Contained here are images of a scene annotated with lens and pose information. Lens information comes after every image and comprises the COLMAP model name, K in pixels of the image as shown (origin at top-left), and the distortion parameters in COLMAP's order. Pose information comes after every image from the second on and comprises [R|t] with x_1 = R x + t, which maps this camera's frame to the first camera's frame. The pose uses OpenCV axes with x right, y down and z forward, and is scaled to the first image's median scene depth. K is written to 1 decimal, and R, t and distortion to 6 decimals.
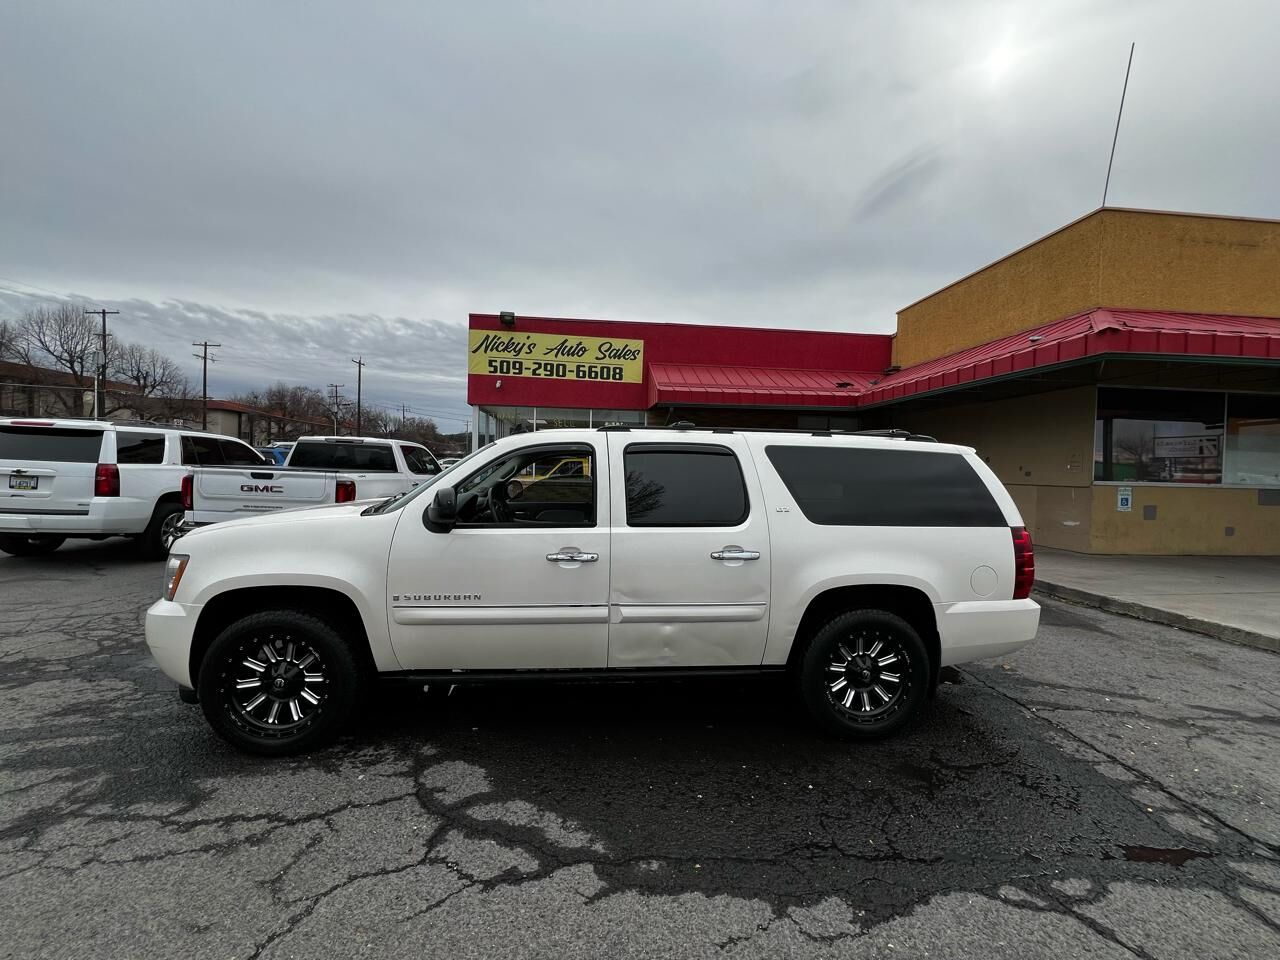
lens RADIAL K [[530.1, 0, 642.2], [0, 530.1, 481.3], [0, 0, 1]] dist [-0.001278, 0.000024]
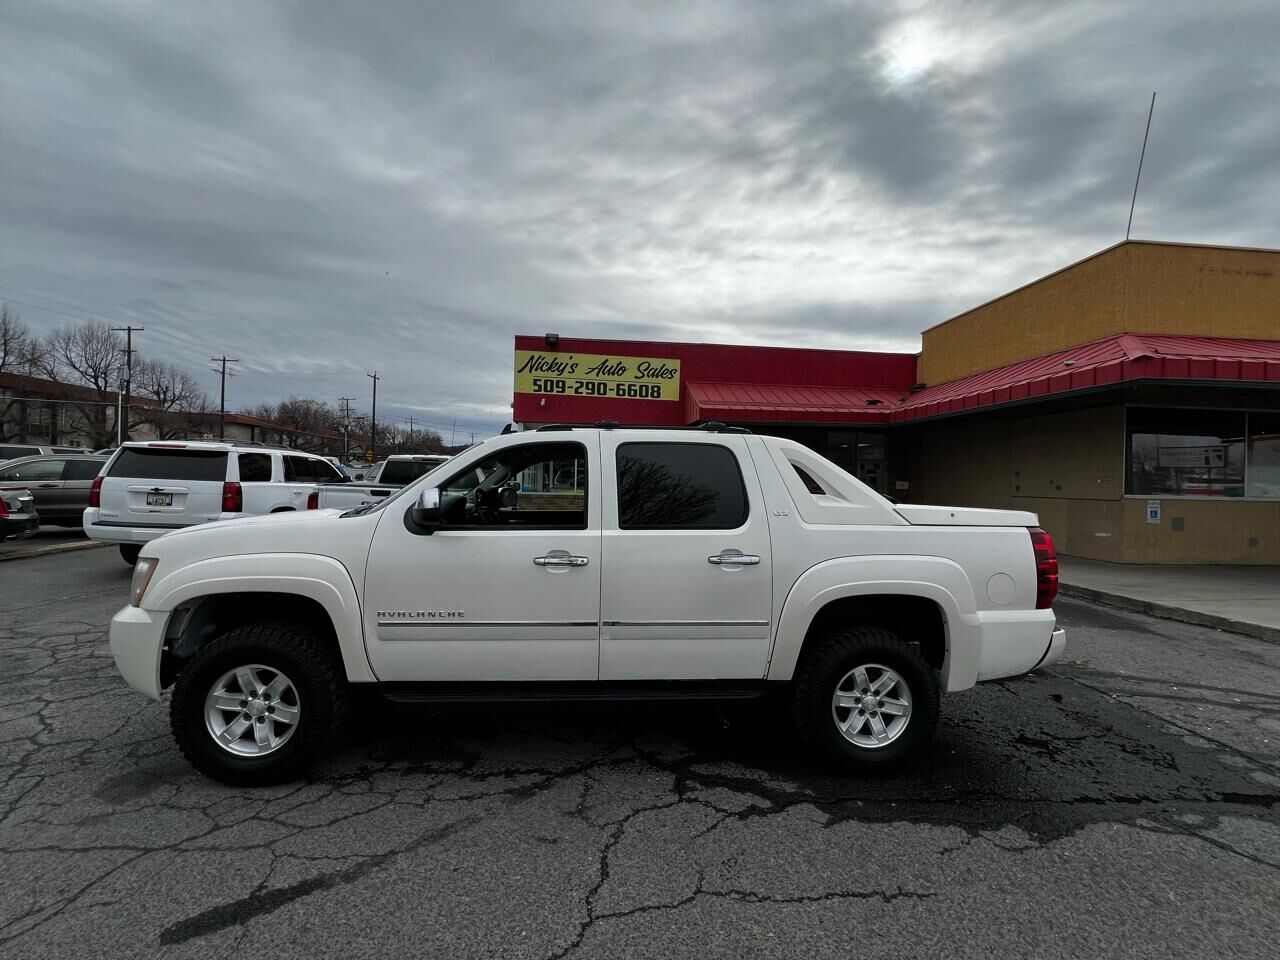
lens RADIAL K [[532.5, 0, 640.0], [0, 532.5, 480.0], [0, 0, 1]] dist [-0.000429, -0.000319]
pose [[0.999994, -0.002173, -0.002645, -0.076251], [0.002110, 0.999718, -0.023672, -0.004383], [0.002696, 0.023667, 0.999716, -0.046309]]
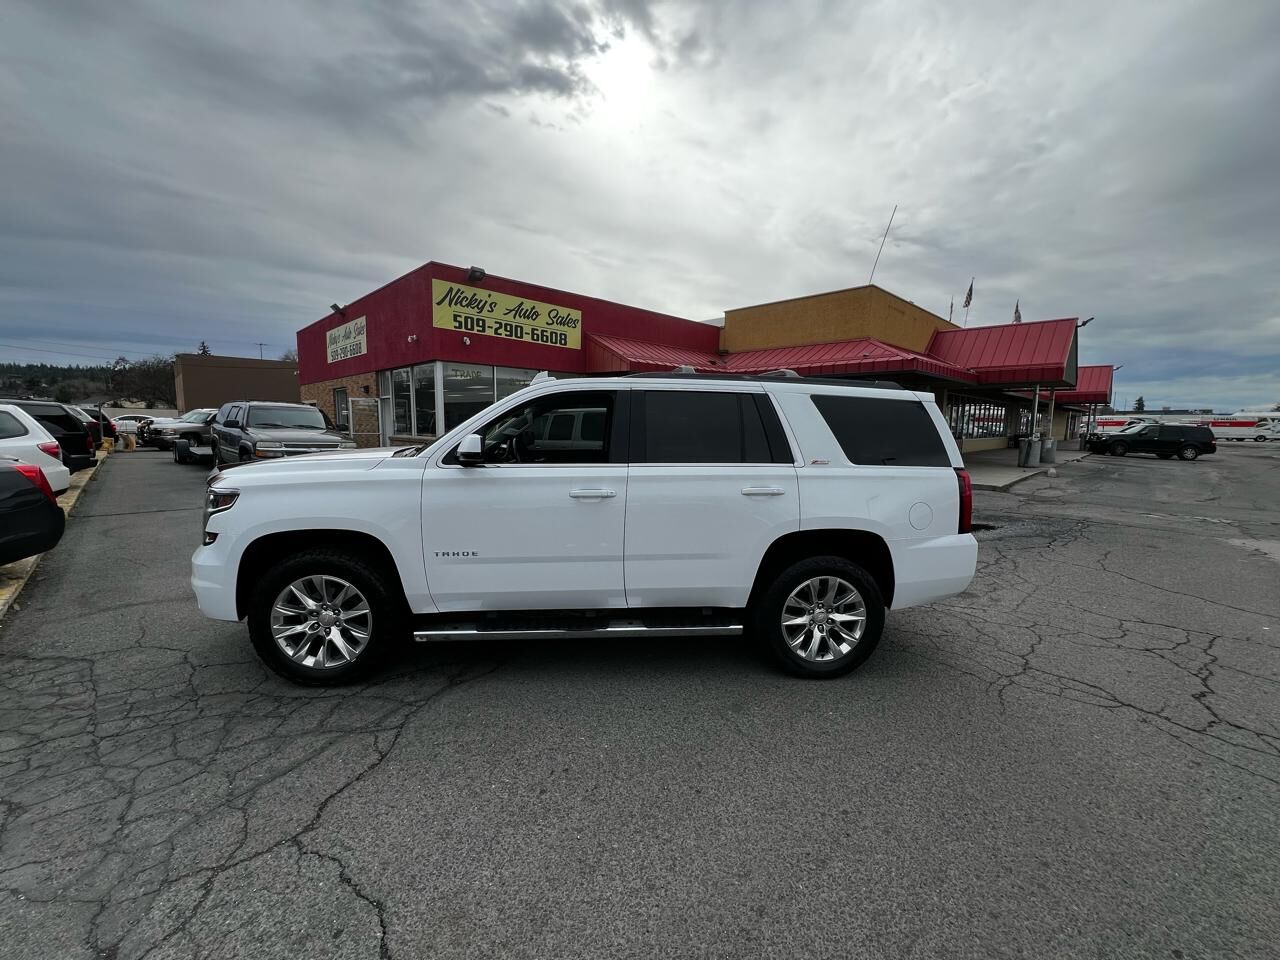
lens RADIAL K [[518.0, 0, 640.8], [0, 518.0, 476.4], [0, 0, 1]] dist [0.000005, -0.000105]
pose [[0.777762, -0.078756, 0.623605, -0.632628], [0.018482, 0.994556, 0.102553, -0.025300], [-0.628287, -0.068236, 0.774984, 0.033555]]
